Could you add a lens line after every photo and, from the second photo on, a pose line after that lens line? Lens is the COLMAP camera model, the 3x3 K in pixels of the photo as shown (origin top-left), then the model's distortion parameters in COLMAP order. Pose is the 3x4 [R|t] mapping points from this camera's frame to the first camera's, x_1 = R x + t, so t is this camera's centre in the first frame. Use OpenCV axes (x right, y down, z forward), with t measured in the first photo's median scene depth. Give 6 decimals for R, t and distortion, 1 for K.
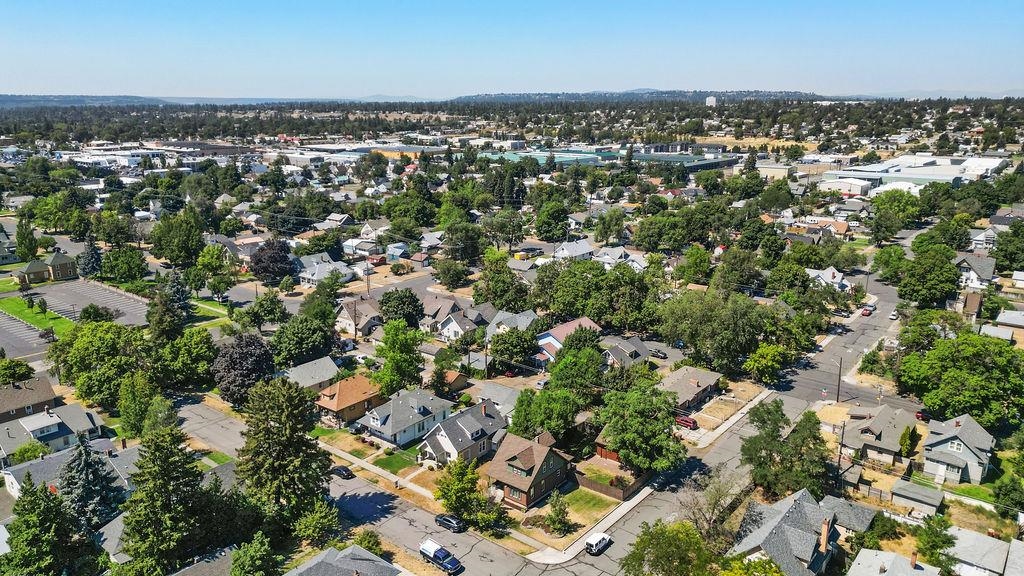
lens RADIAL K [[735.3, 0, 512.0], [0, 735.3, 288.0], [0, 0, 1]] dist [0.069350, -0.087470]
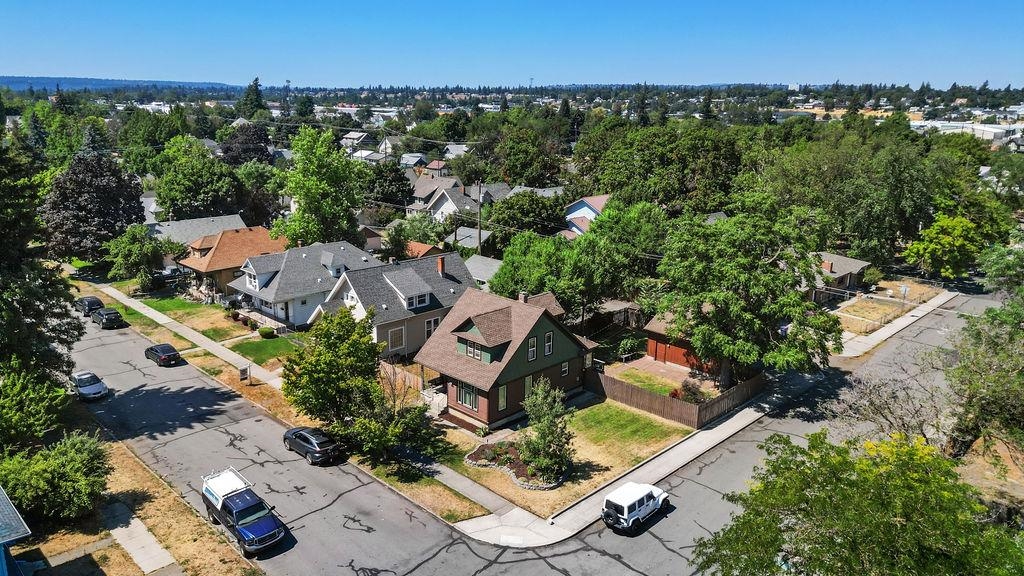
lens RADIAL K [[735.3, 0, 512.0], [0, 735.3, 288.0], [0, 0, 1]] dist [0.069350, -0.087470]
pose [[0.995404, 0.042453, -0.085842, 0.068769], [-0.041971, 0.999091, 0.007409, 0.197635], [0.086078, -0.003772, 0.996281, 0.518130]]
